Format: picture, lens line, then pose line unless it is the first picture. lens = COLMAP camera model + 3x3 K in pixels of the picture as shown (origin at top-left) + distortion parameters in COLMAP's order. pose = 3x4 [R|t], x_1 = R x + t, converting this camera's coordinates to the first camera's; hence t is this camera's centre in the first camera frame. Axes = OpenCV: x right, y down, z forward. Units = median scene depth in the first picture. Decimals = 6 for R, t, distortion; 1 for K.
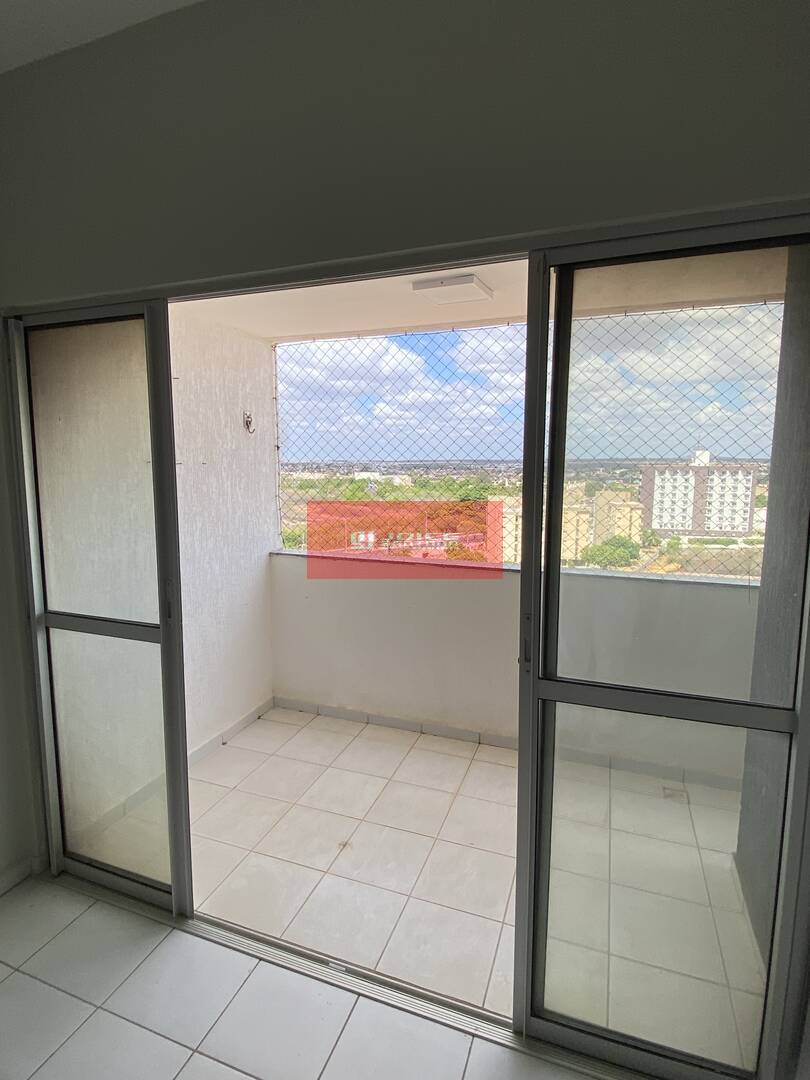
lens RADIAL K [[562.8, 0, 399.8], [0, 562.8, 533.2], [0, 0, 1]] dist [0.061842, -0.074127]
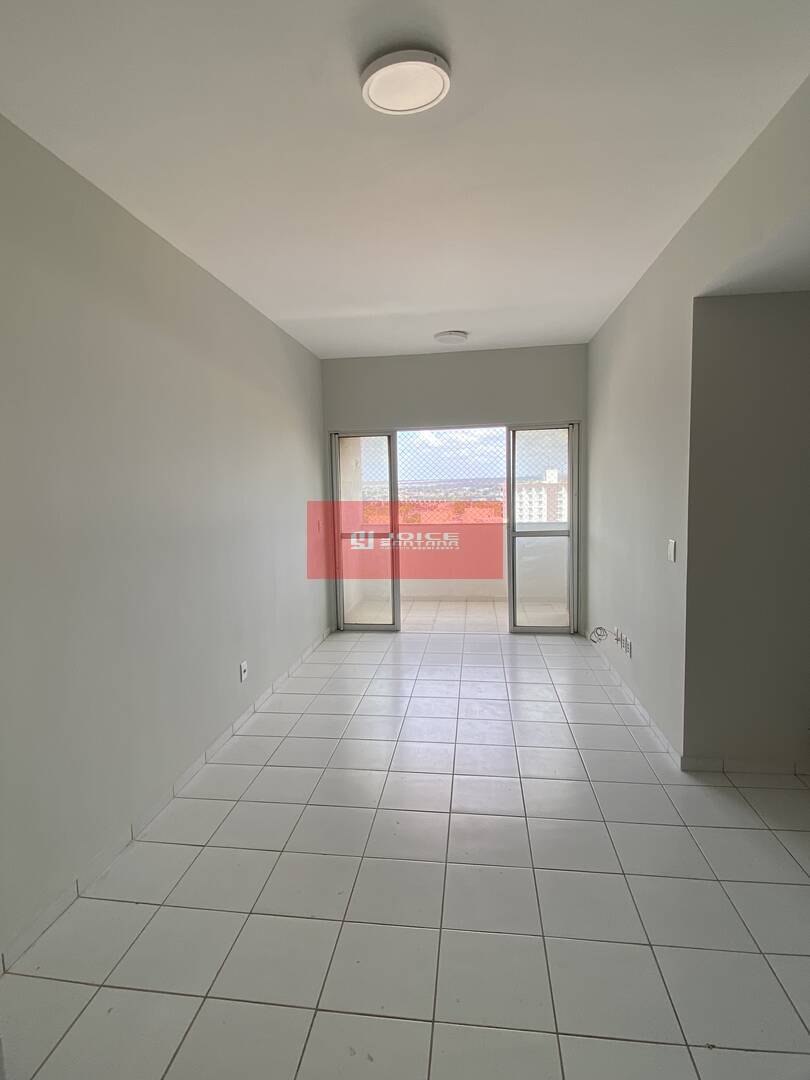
lens RADIAL K [[562.8, 0, 399.8], [0, 562.8, 533.2], [0, 0, 1]] dist [0.061842, -0.074127]
pose [[0.975050, -0.039790, 0.218392, -0.944111], [0.048121, 0.998297, -0.032963, 0.240790], [-0.216709, 0.042650, 0.975304, -1.823773]]
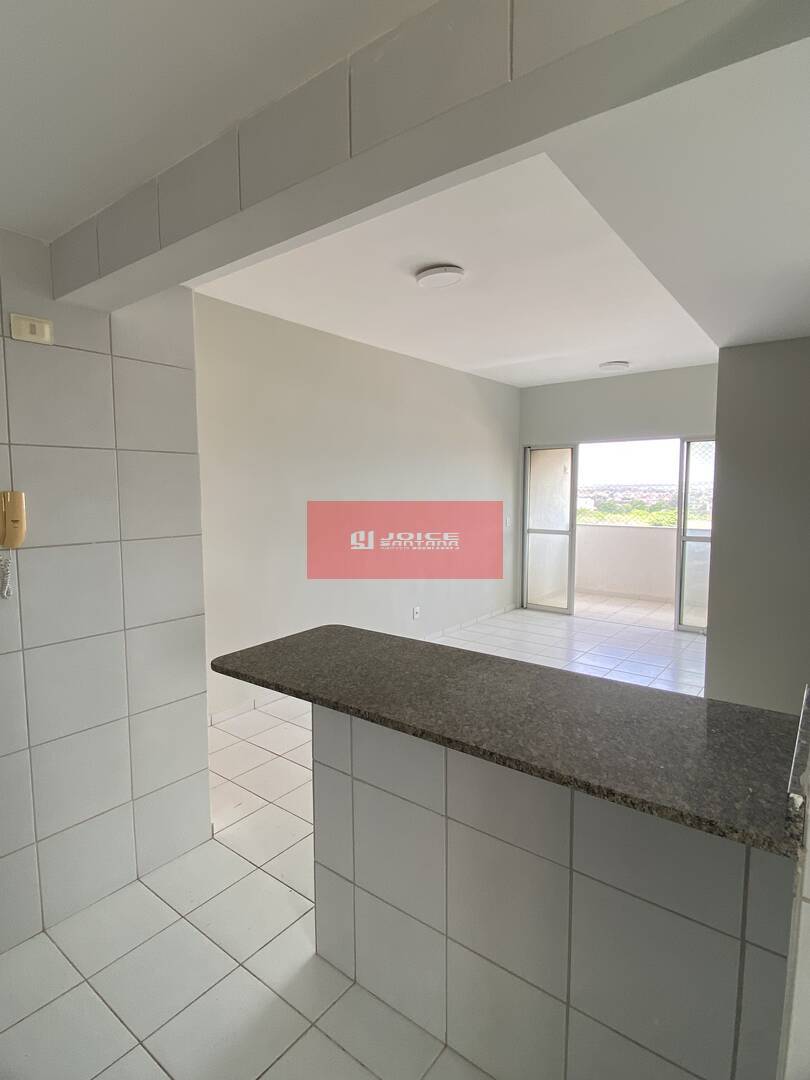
lens RADIAL K [[564.1, 0, 398.9], [0, 564.1, 532.3], [0, 0, 1]] dist [0.047427, -0.046405]
pose [[0.952415, 0.026344, -0.303663, -0.320058], [-0.038995, 0.998602, -0.035672, 0.312633], [0.302299, 0.045816, 0.952112, -2.536129]]
